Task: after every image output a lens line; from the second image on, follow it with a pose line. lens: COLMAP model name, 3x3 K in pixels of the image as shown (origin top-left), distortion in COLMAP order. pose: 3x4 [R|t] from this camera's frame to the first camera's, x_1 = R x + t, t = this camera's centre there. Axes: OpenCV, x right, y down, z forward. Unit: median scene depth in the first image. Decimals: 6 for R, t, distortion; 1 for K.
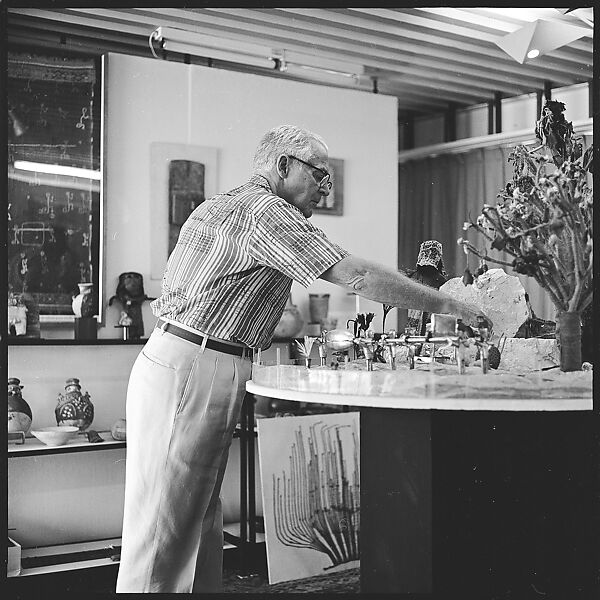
lens RADIAL K [[831.7, 0, 300.8], [0, 831.7, 301.8], [0, 0, 1]] dist [-0.010600, -0.010120]
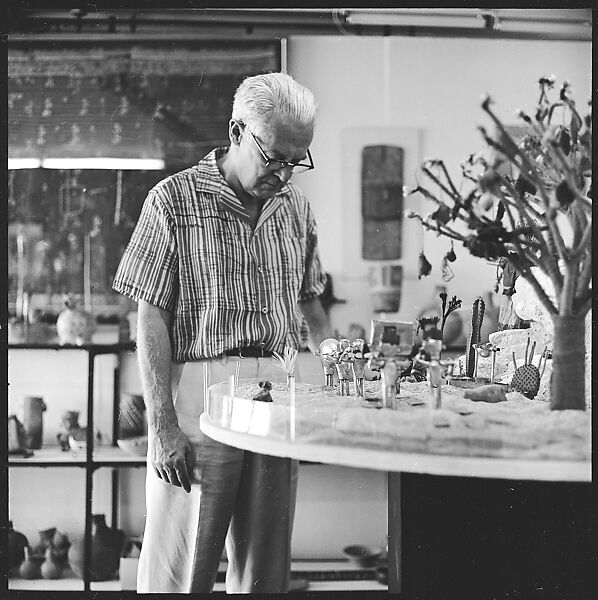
lens RADIAL K [[854.3, 0, 297.3], [0, 854.3, 299.2], [0, 0, 1]] dist [0.004028, -0.174389]
pose [[0.892197, -0.010020, -0.451536, 0.205133], [0.007424, 0.999944, -0.007521, 0.001312], [0.451586, 0.003358, 0.892221, 0.154811]]
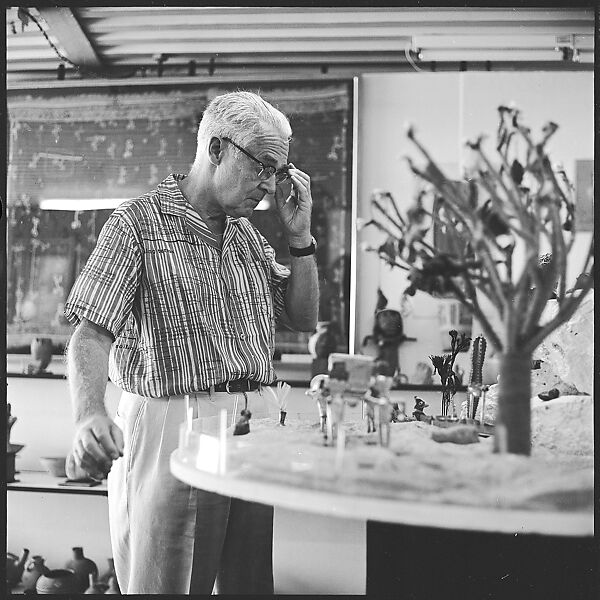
lens RADIAL K [[851.8, 0, 299.5], [0, 851.8, 302.3], [0, 0, 1]] dist [-0.005957, -0.081108]
pose [[0.814516, -0.020294, -0.579785, 0.262282], [-0.010039, 0.998745, -0.049062, 0.003082], [0.580054, 0.045783, 0.813291, 0.194391]]
